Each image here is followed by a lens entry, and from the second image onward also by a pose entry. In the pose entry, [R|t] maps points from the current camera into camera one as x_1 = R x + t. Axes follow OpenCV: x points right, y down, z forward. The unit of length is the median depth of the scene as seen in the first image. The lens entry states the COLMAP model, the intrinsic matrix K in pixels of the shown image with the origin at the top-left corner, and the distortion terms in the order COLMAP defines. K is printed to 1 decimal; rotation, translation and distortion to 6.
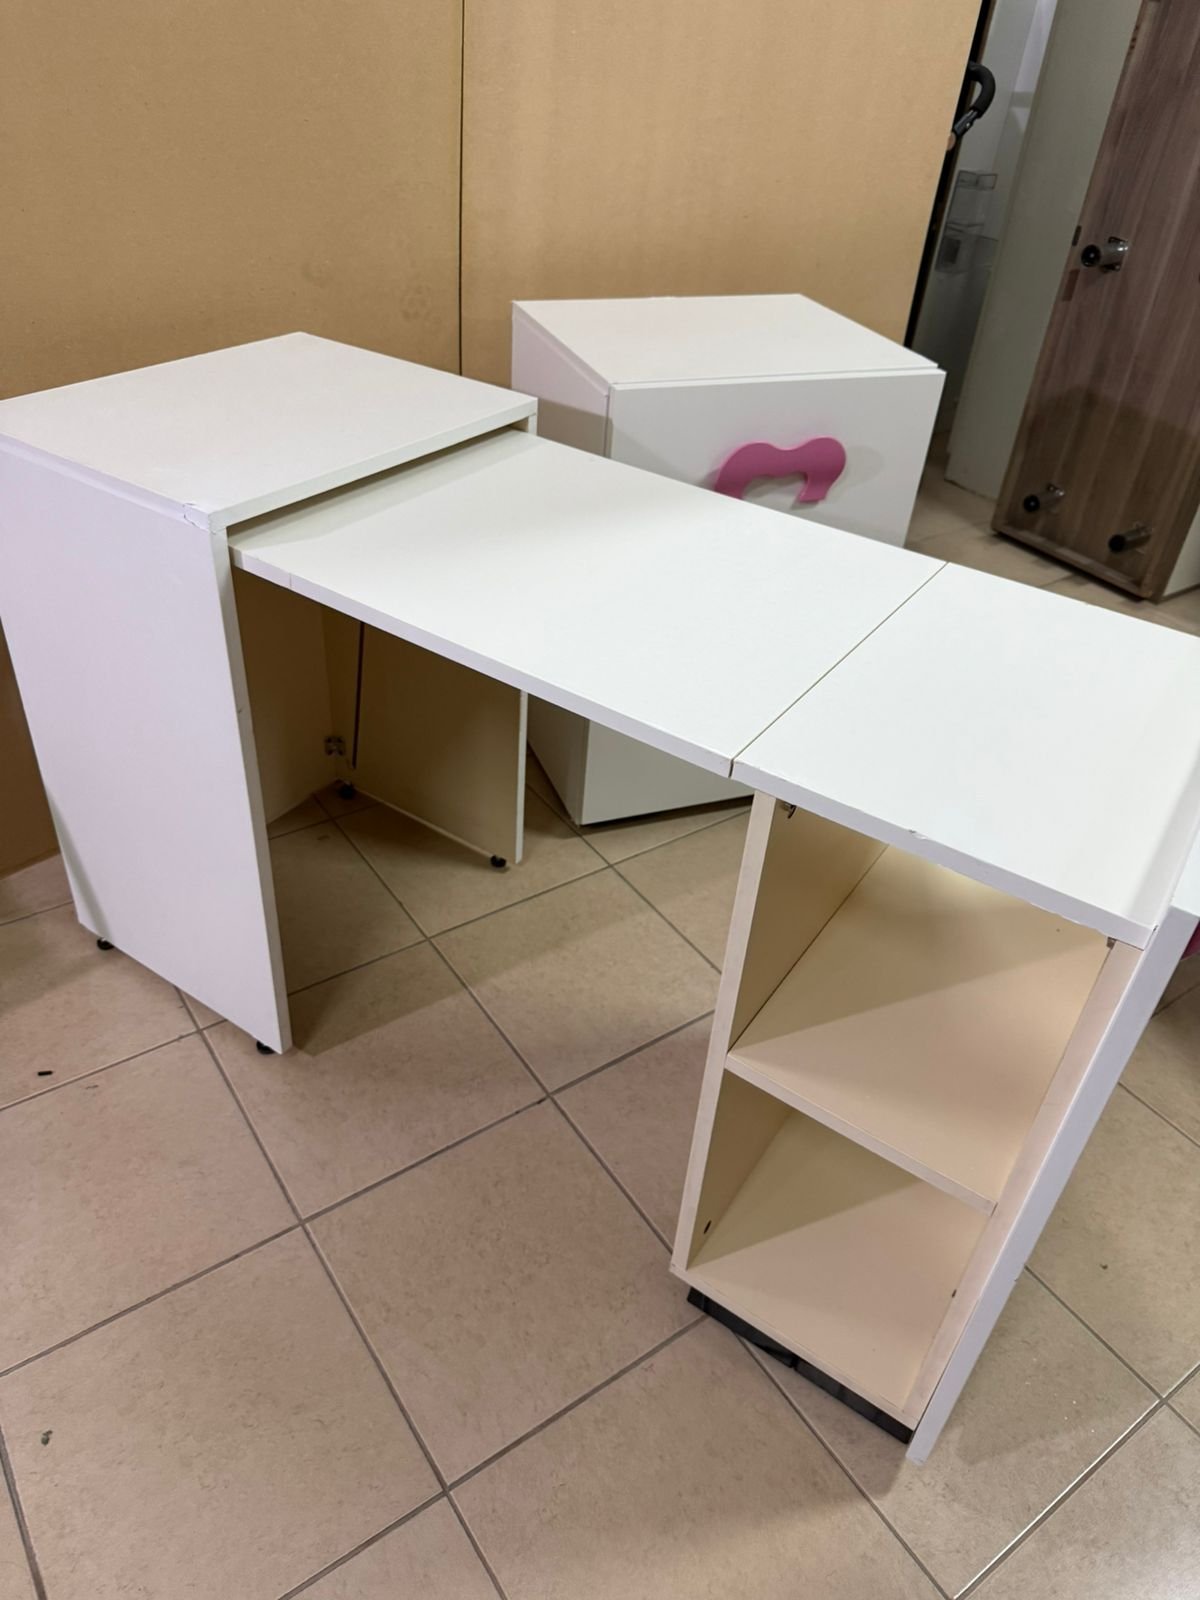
lens RADIAL K [[1155.7, 0, 600.0], [0, 1155.7, 783.4], [0, 0, 1]] dist [-0.007785, -0.001333]
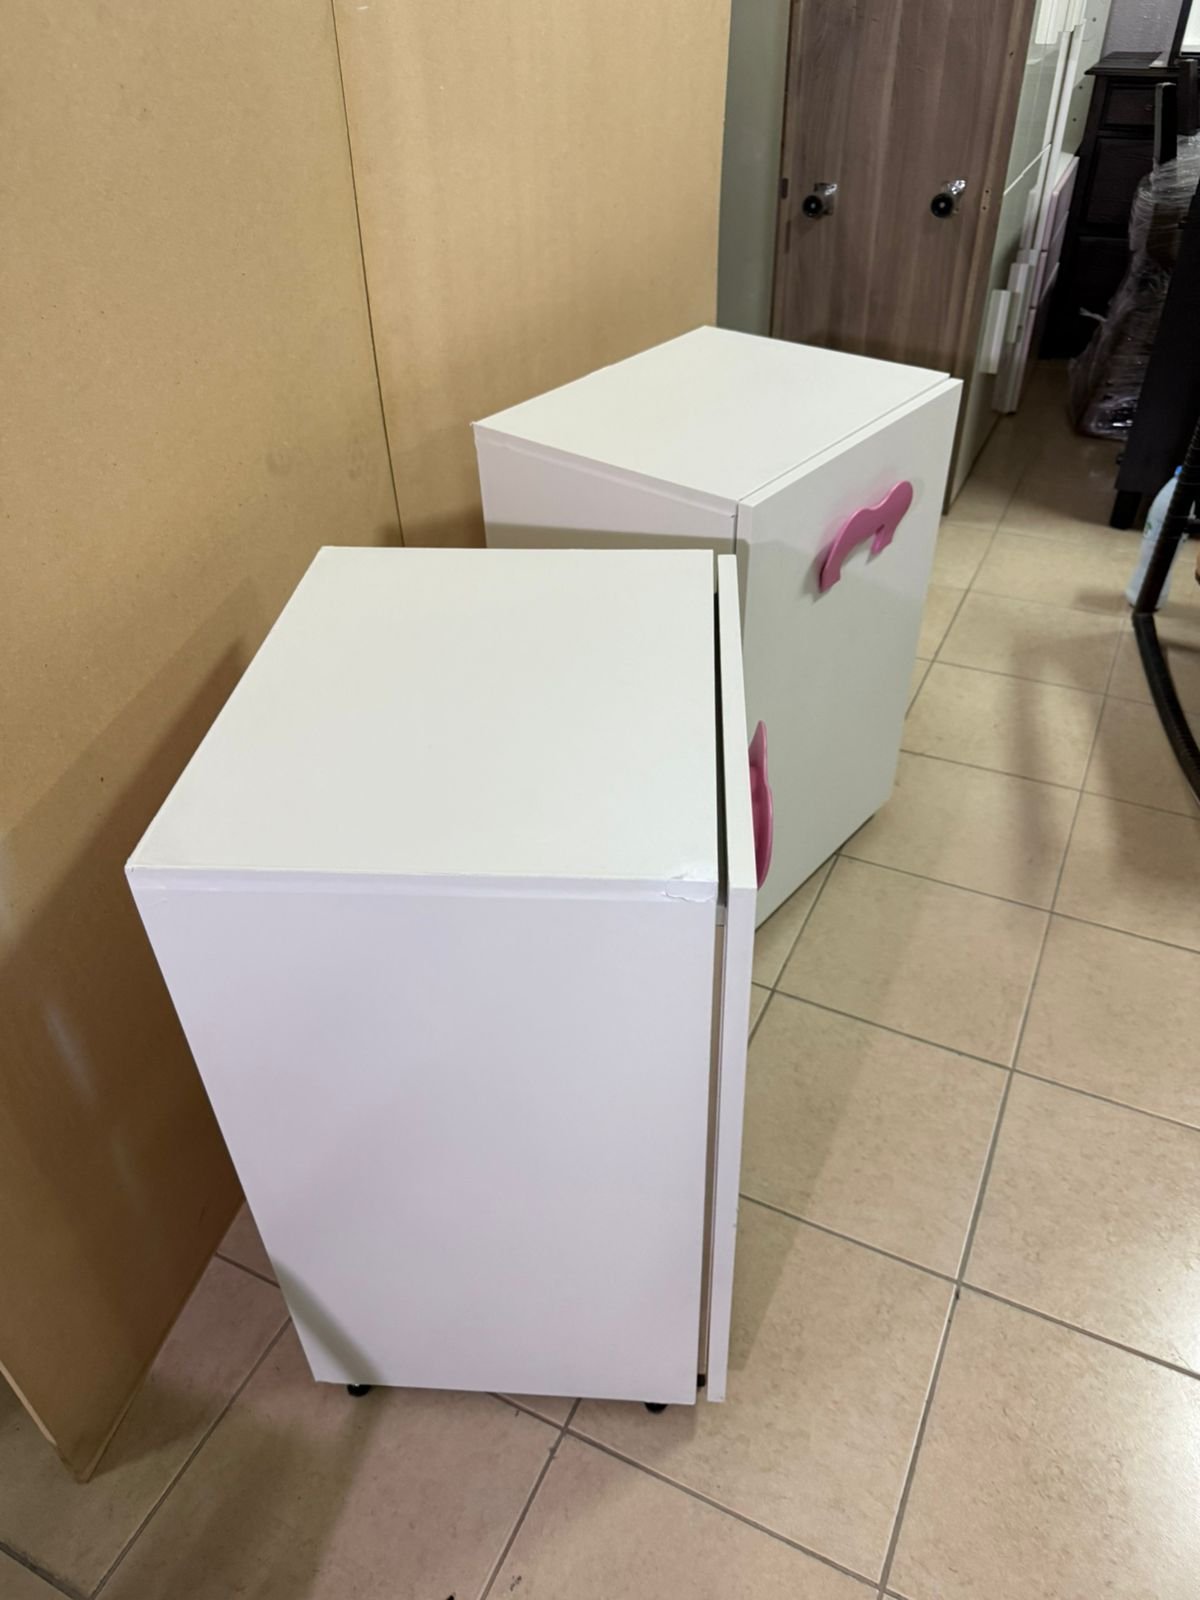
lens RADIAL K [[1155.7, 0, 600.0], [0, 1155.7, 783.4], [0, 0, 1]] dist [-0.007785, -0.001333]
pose [[0.868788, -0.367678, 0.331694, -0.453598], [0.355809, 0.929379, 0.098252, -0.282850], [-0.344395, 0.032660, 0.938257, 0.254028]]
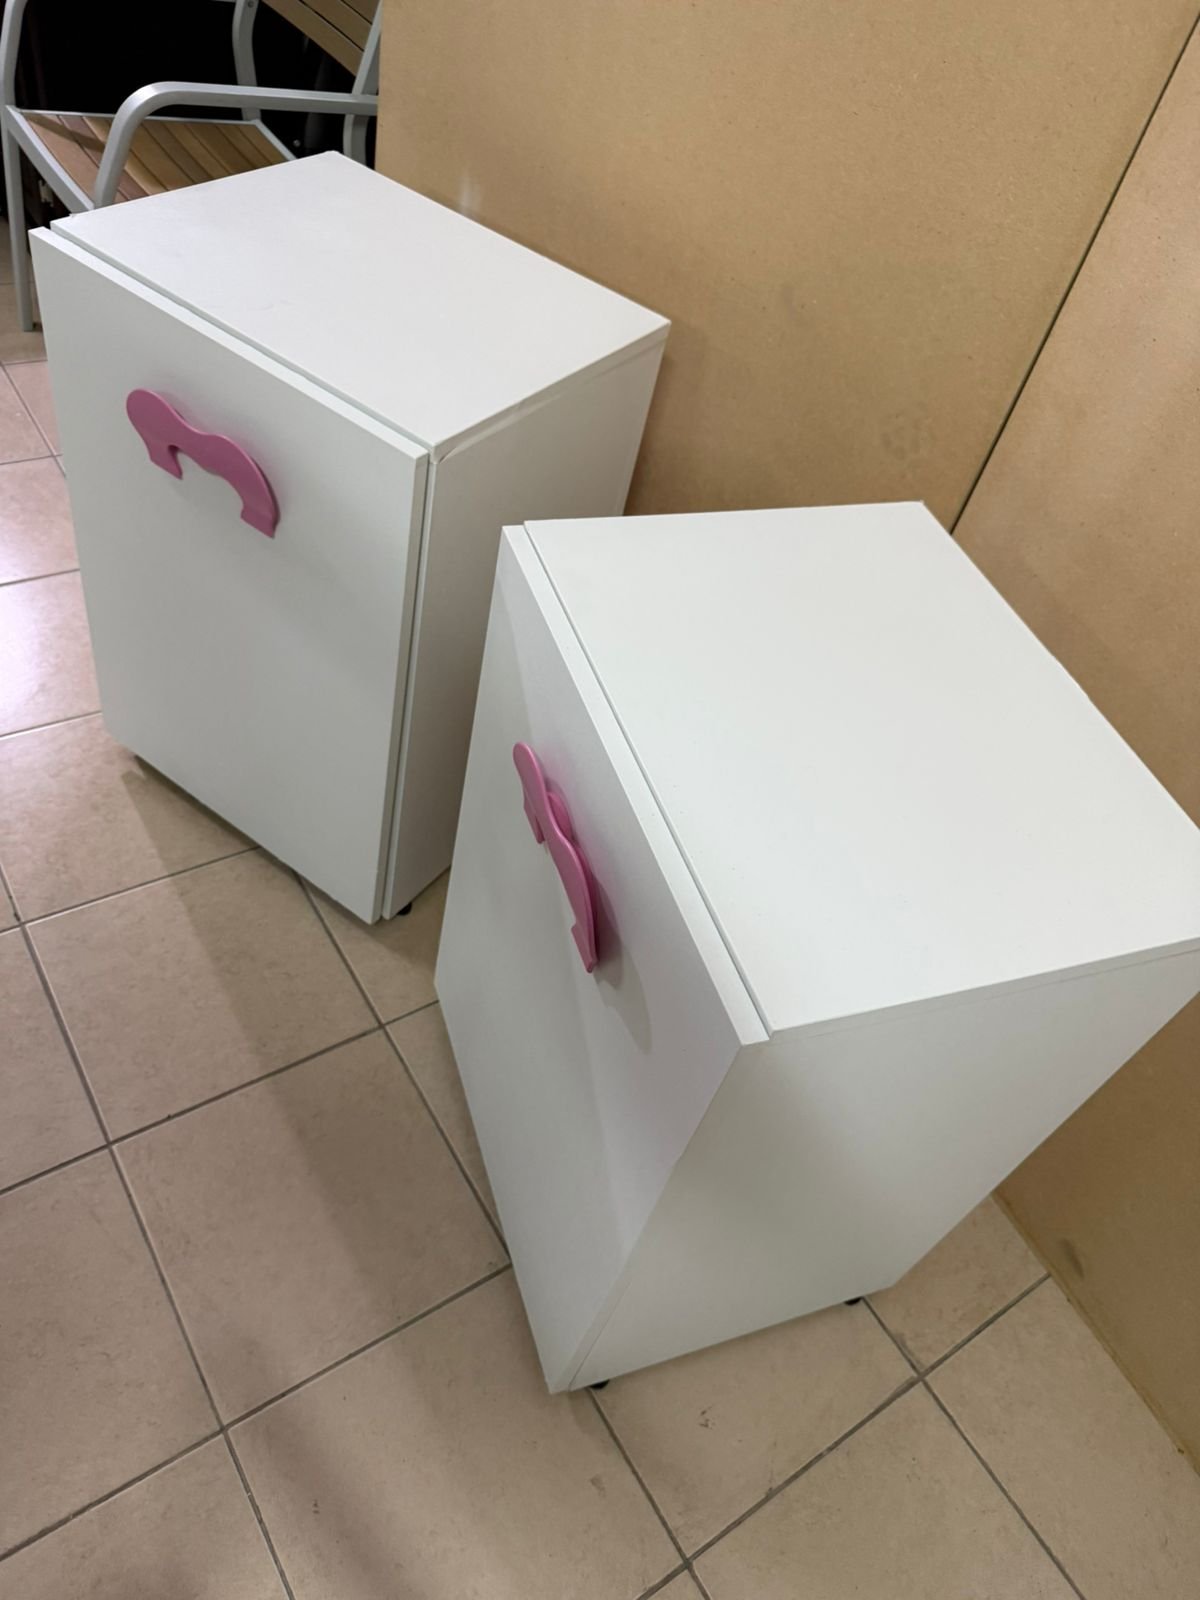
lens RADIAL K [[1155.6, 0, 592.6], [0, 1155.6, 798.2], [0, 0, 1]] dist [-0.004864, -0.006371]
pose [[-0.018951, 0.685437, -0.727886, 0.614590], [-0.726113, 0.491030, 0.481299, -0.636771], [0.687314, 0.537648, 0.488399, 0.820679]]
